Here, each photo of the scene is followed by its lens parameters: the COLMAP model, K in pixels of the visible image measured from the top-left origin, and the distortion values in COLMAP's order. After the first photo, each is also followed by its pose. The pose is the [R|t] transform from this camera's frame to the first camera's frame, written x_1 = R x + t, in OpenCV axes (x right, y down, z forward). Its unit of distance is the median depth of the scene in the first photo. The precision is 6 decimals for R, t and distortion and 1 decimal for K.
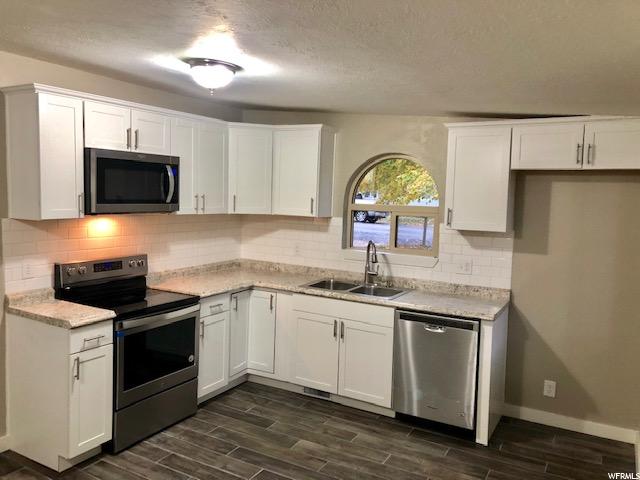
lens RADIAL K [[522.9, 0, 308.8], [0, 522.9, 239.5], [0, 0, 1]] dist [0.014982, 0.004028]
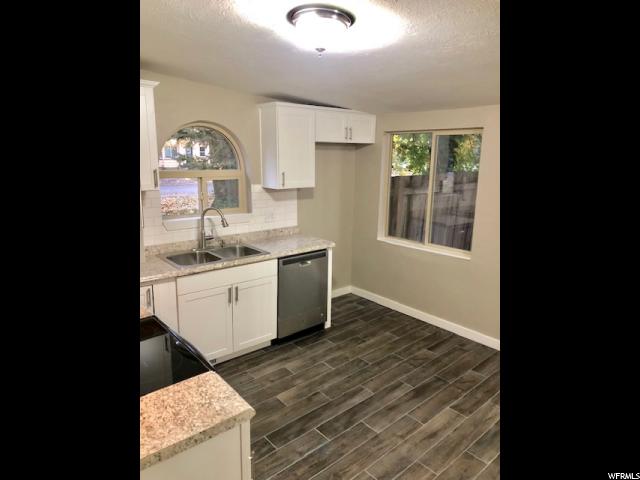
lens RADIAL K [[390.8, 0, 320.0], [0, 390.8, 240.0], [0, 0, 1]] dist [0.009226, -0.001290]
pose [[0.330635, -0.228534, 0.915671, -0.604851], [0.082483, 0.973523, 0.213189, -0.093049], [-0.940147, 0.005039, 0.340731, 0.585583]]
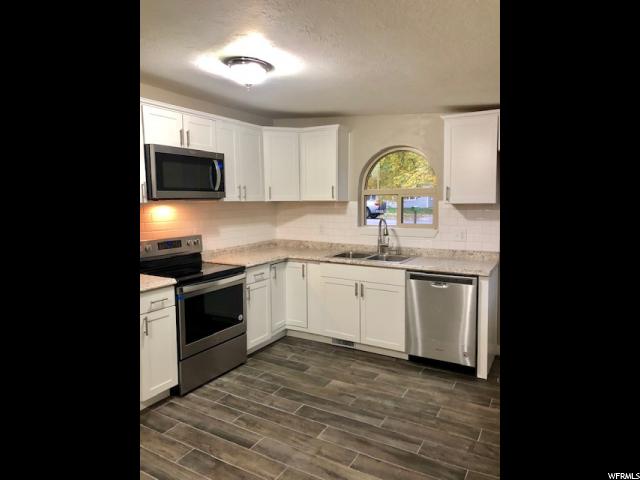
lens RADIAL K [[390.8, 0, 320.0], [0, 390.8, 240.0], [0, 0, 1]] dist [0.009226, -0.001290]
pose [[0.999161, -0.038914, -0.012797, -0.019435], [0.039080, 0.999152, 0.012995, 0.040803], [0.012280, -0.013484, 0.999834, 0.087559]]
